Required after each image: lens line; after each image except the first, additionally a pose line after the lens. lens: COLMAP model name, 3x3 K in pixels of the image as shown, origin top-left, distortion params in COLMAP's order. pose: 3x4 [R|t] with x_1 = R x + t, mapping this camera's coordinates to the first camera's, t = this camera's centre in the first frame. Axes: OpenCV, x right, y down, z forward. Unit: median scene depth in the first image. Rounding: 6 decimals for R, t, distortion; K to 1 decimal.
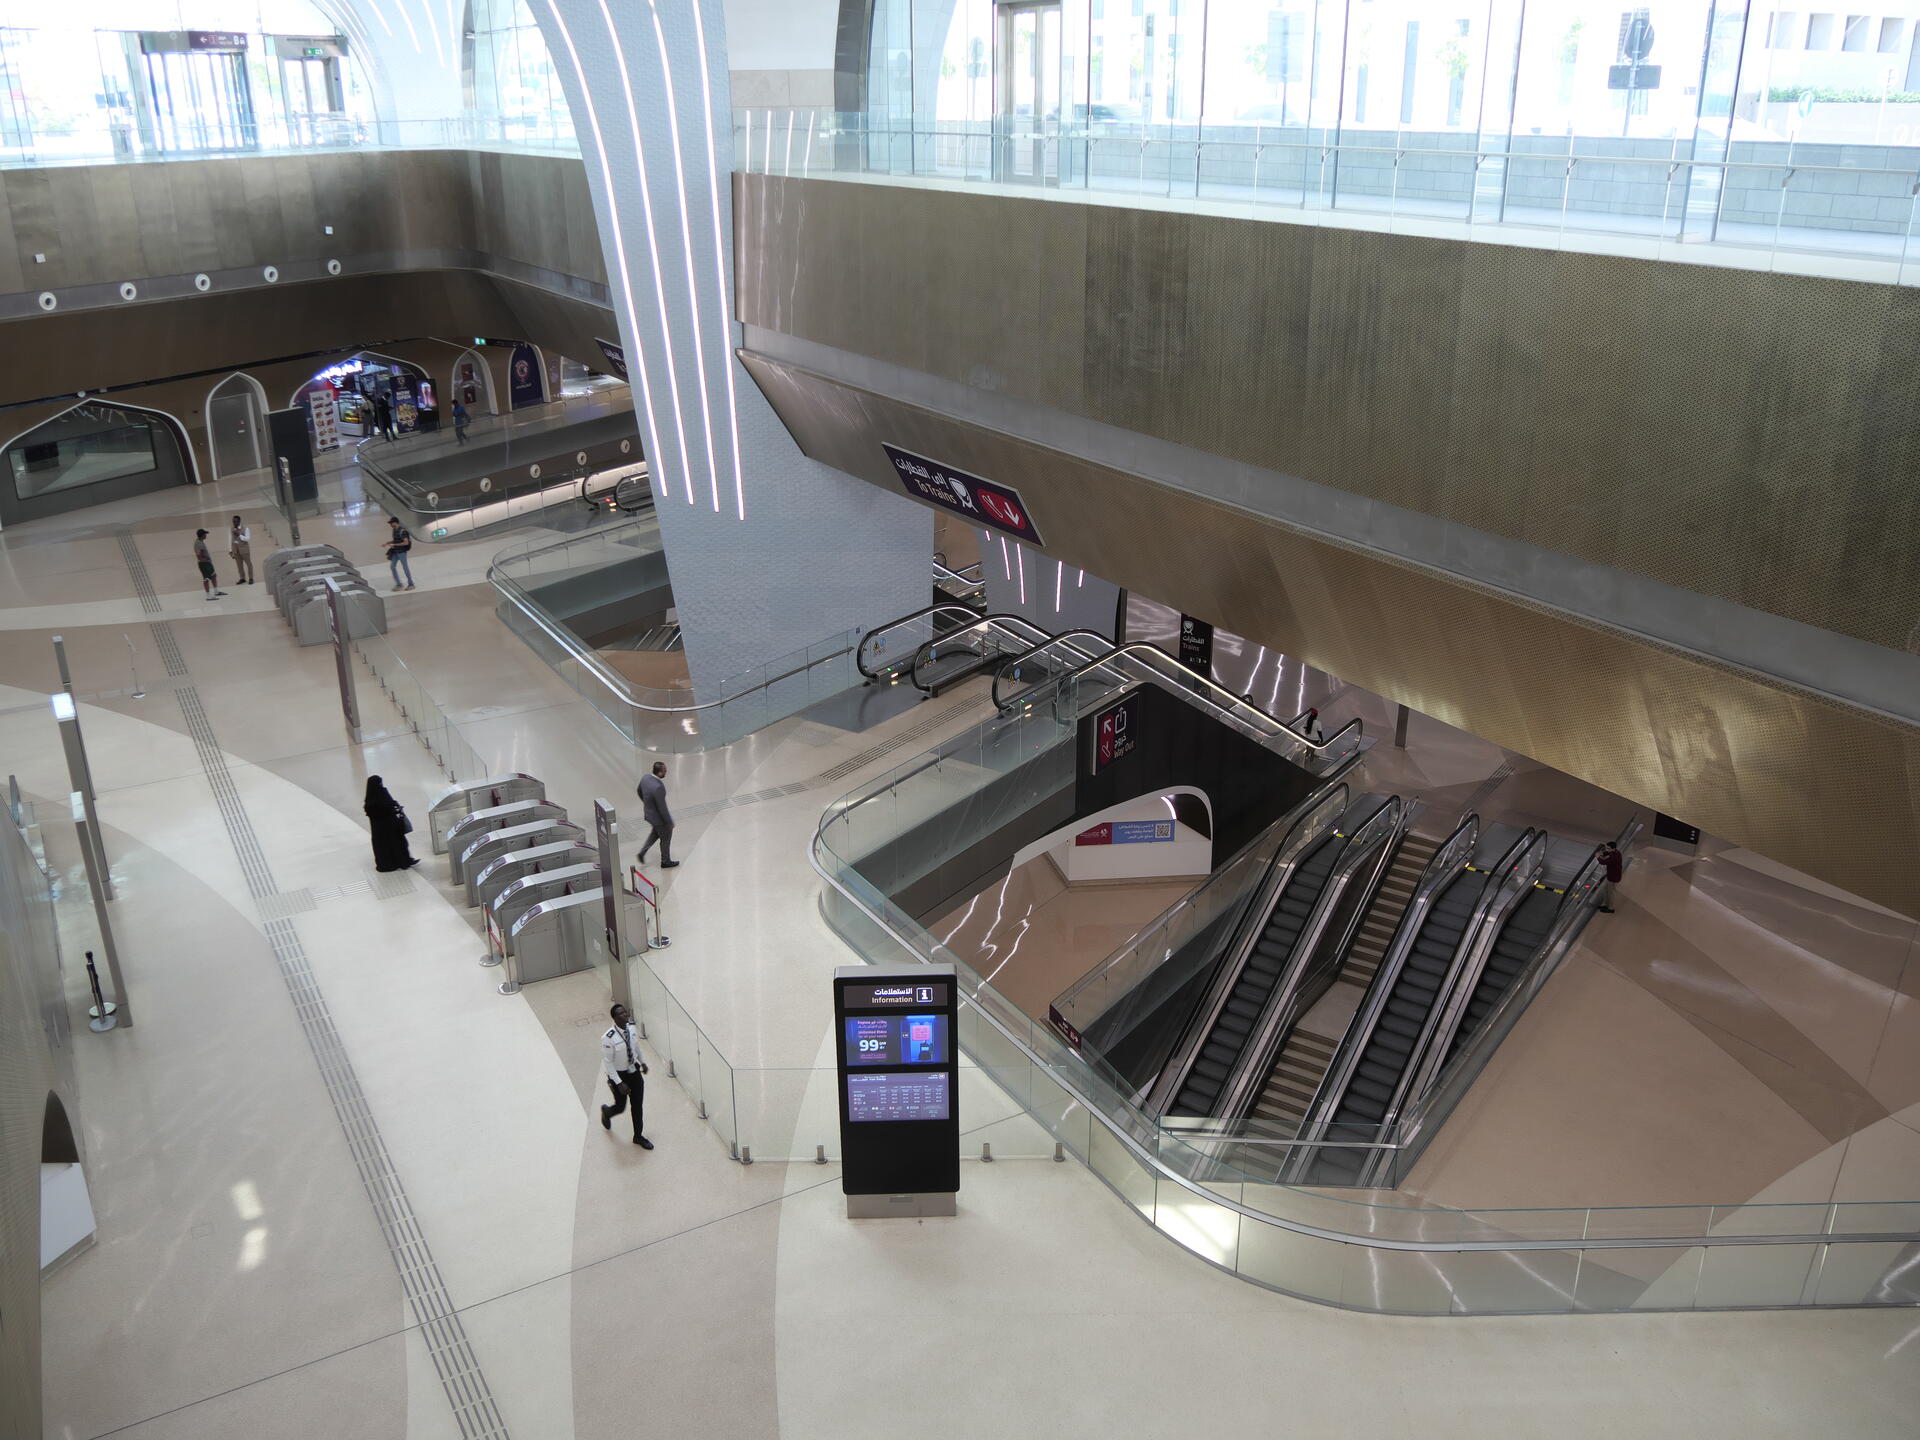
lens RADIAL K [[1644.9, 0, 960.0], [0, 1644.9, 720.0], [0, 0, 1]] dist [-0.076167, 0.066089]
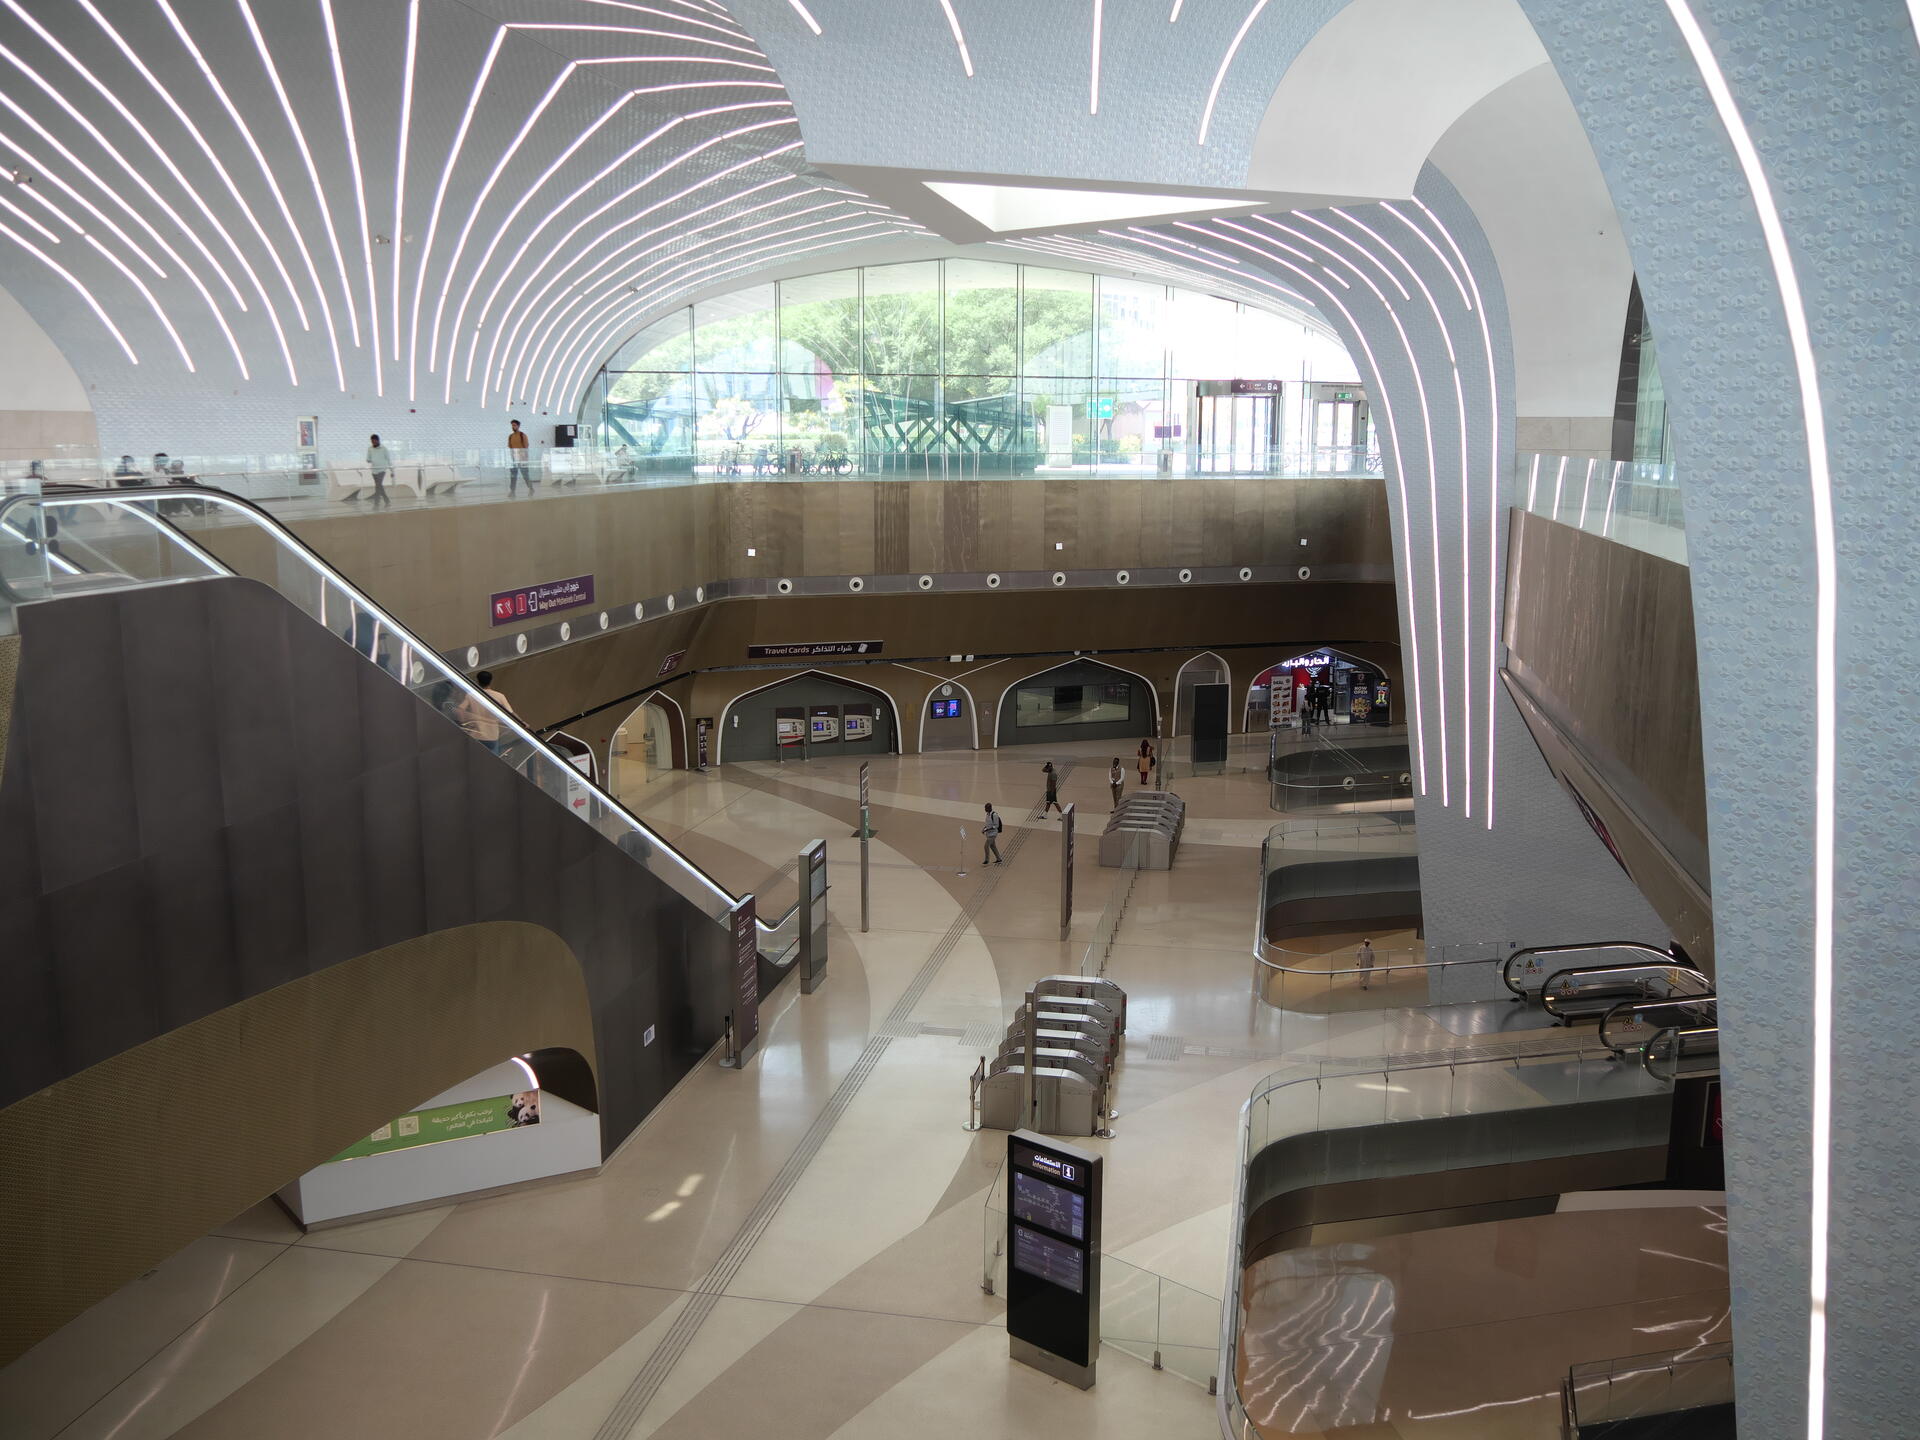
lens RADIAL K [[1644.9, 0, 960.0], [0, 1644.9, 720.0], [0, 0, 1]] dist [-0.076167, 0.066089]
pose [[0.737023, 0.123586, -0.664472, 0.256078], [-0.249052, 0.963618, -0.097021, -0.004204], [0.628307, 0.236995, 0.740988, 0.004991]]
